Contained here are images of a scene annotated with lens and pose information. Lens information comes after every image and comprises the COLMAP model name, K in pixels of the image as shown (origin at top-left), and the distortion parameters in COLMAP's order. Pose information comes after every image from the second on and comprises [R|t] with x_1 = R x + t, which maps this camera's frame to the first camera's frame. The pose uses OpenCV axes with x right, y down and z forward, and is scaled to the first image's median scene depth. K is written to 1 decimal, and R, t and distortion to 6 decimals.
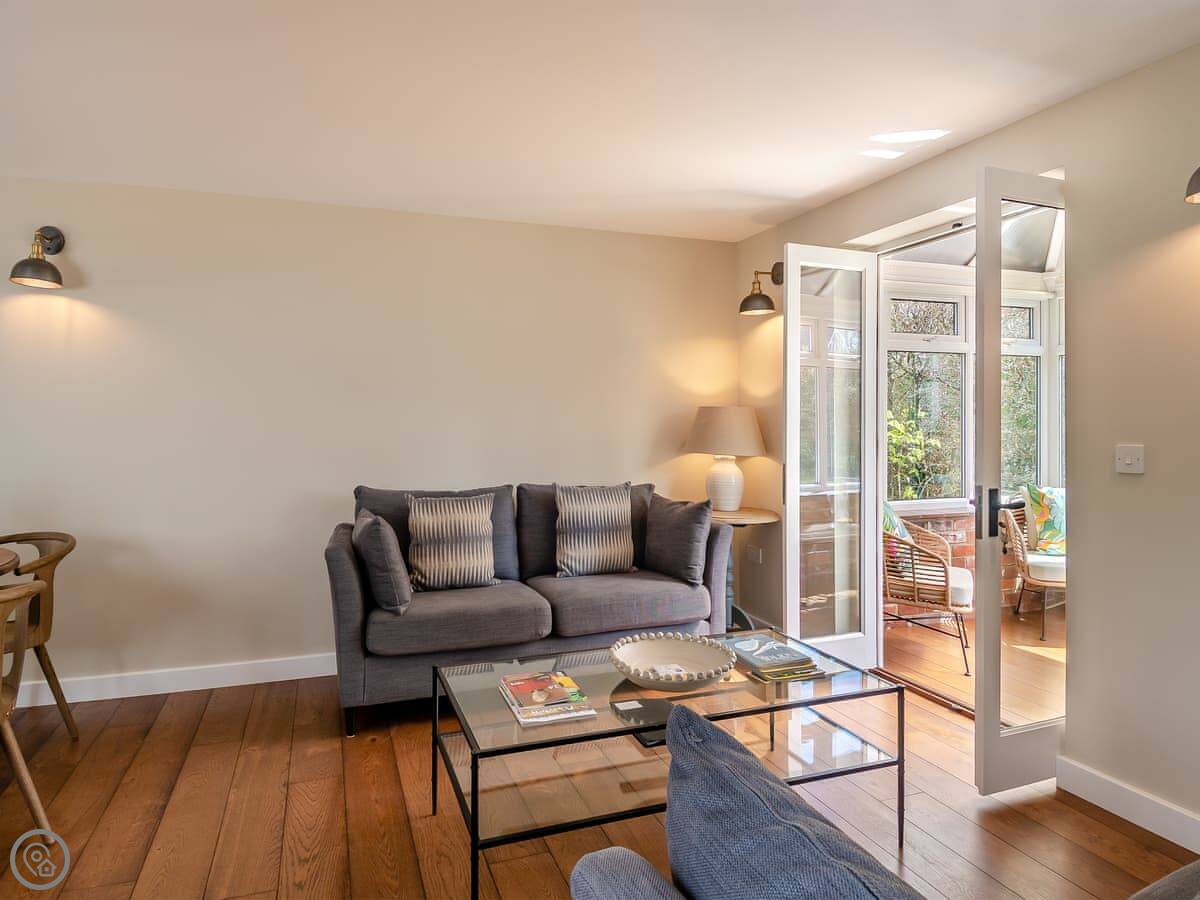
lens RADIAL K [[746.7, 0, 596.2], [0, 746.7, 426.1], [0, 0, 1]] dist [-0.005491, -0.003072]
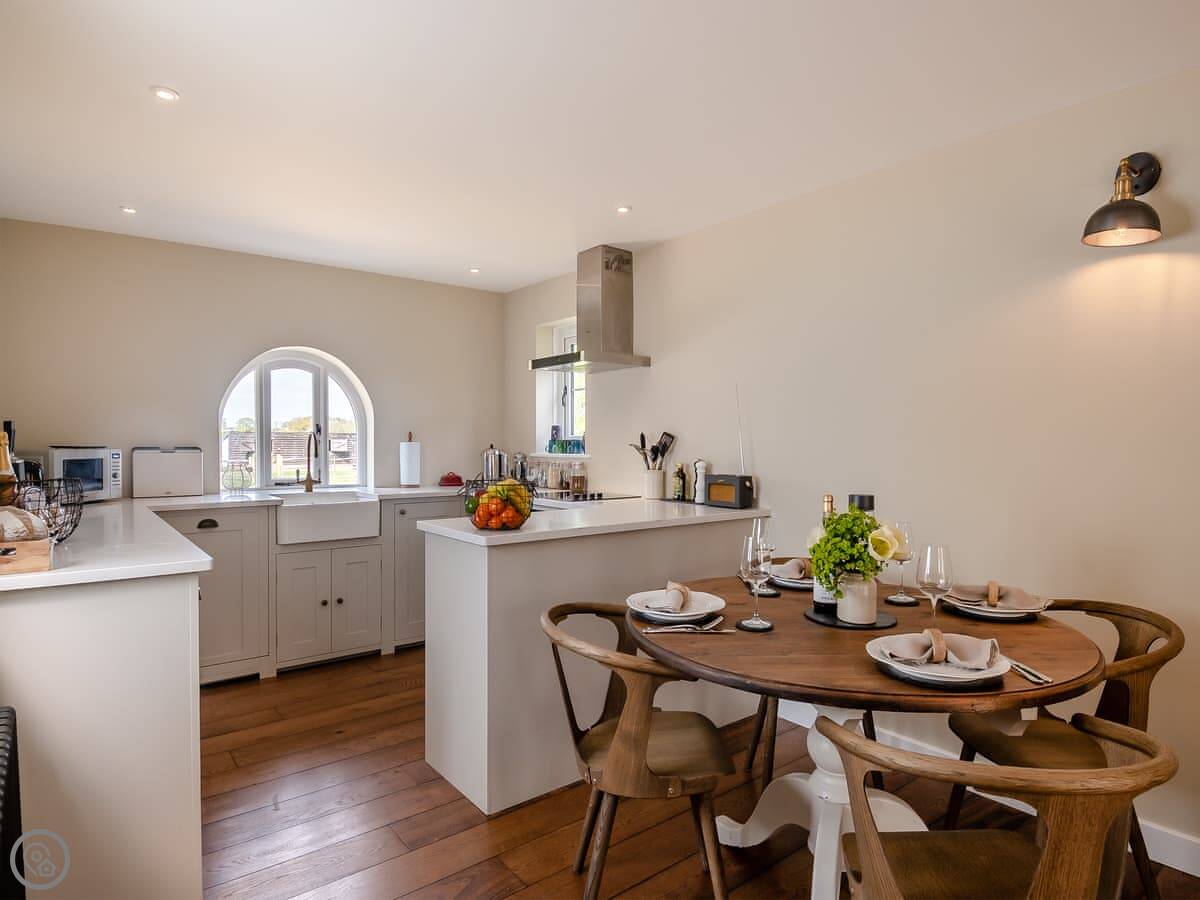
lens RADIAL K [[675.5, 0, 607.1], [0, 675.5, 450.3], [0, 0, 1]] dist [0.000338, -0.000451]
pose [[0.317566, 0.017673, -0.948071, -0.310304], [-0.013629, 0.999808, 0.014072, 0.003090], [0.948138, 0.008453, 0.317746, 0.355748]]
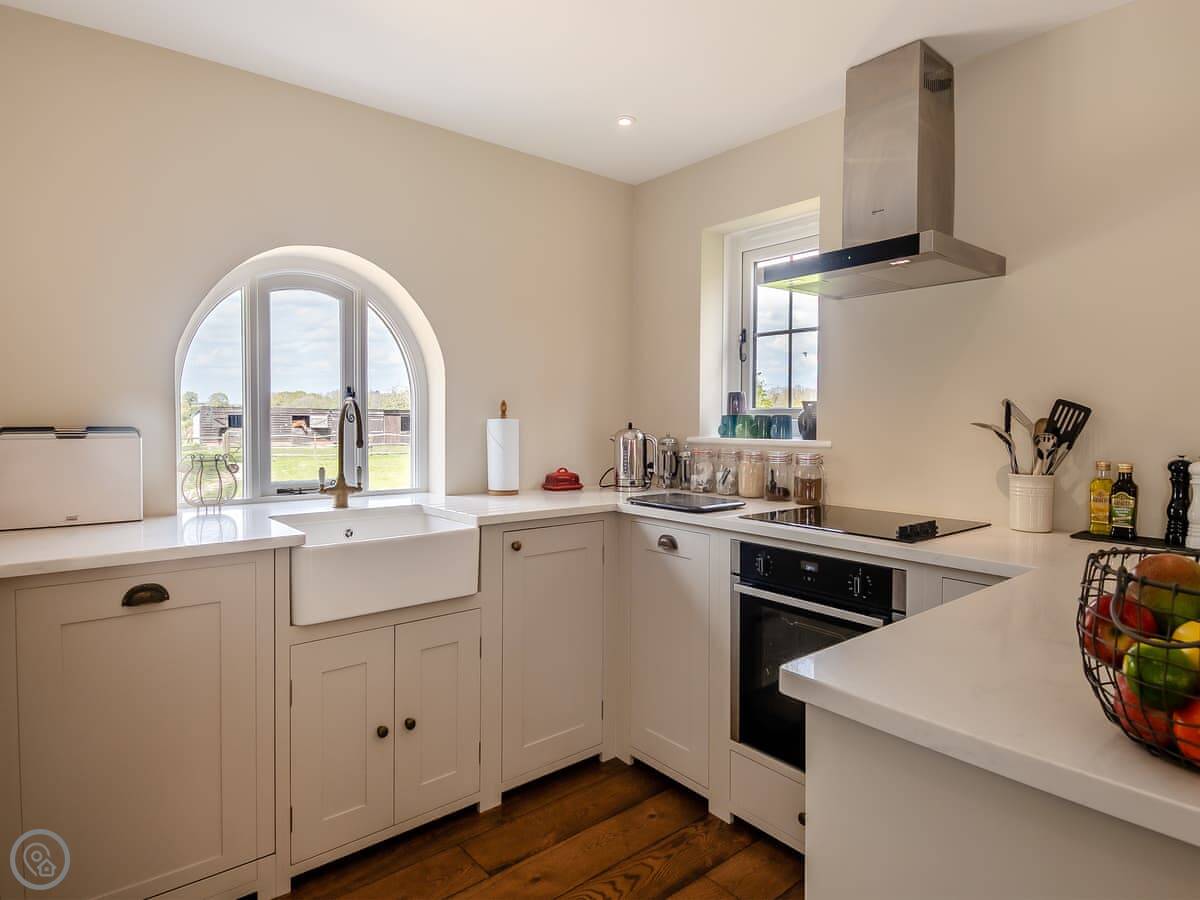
lens RADIAL K [[678.6, 0, 596.3], [0, 678.6, 431.7], [0, 0, 1]] dist [0.003207, 0.000047]
pose [[0.333562, 0.024561, -0.942408, -0.947075], [-0.017963, 0.999645, 0.019695, 0.009580], [0.942557, 0.010359, 0.333884, 0.240610]]
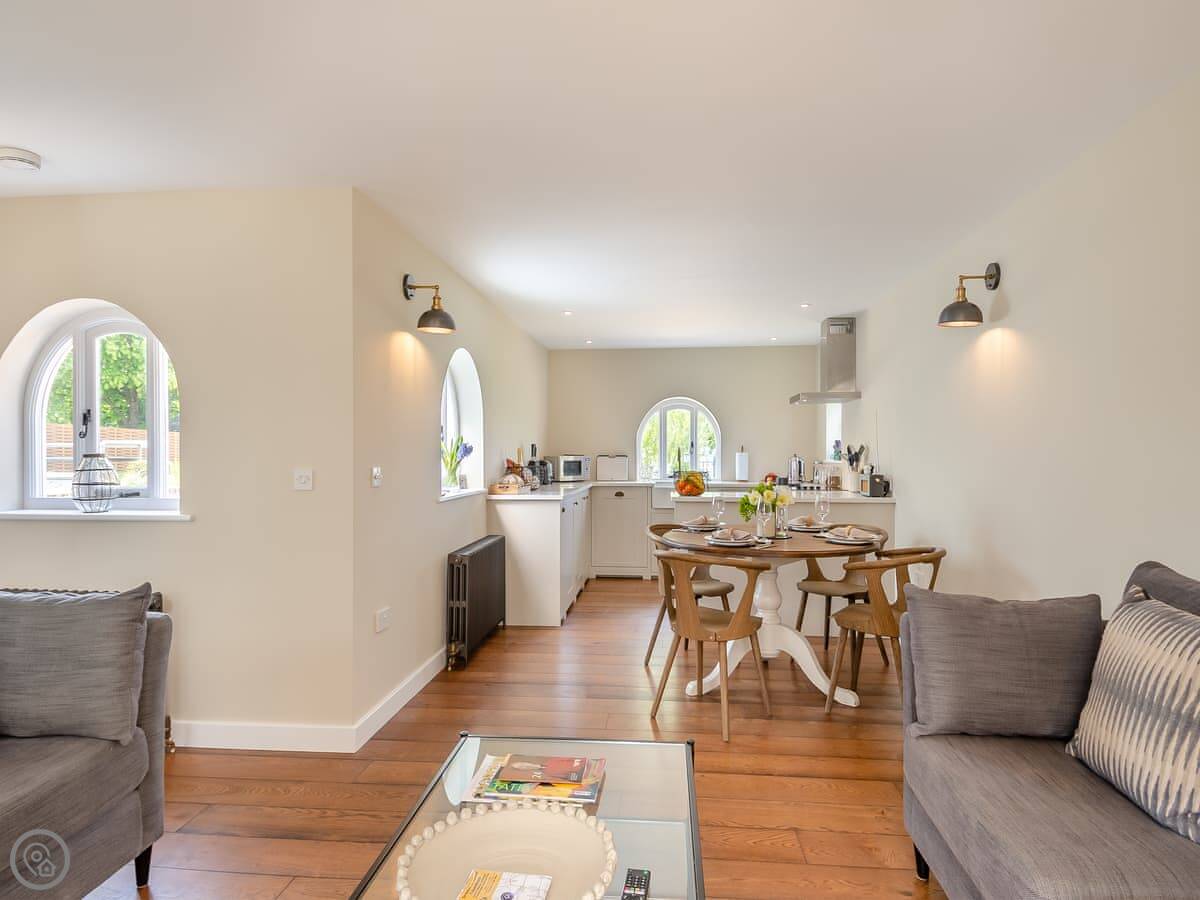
lens RADIAL K [[675.5, 0, 607.1], [0, 675.5, 450.3], [0, 0, 1]] dist [0.000338, -0.000451]
pose [[-0.435008, 0.003049, -0.900421, 0.380627], [-0.007609, 0.999946, 0.007062, -0.007408], [0.900394, 0.009923, -0.434961, 0.973307]]
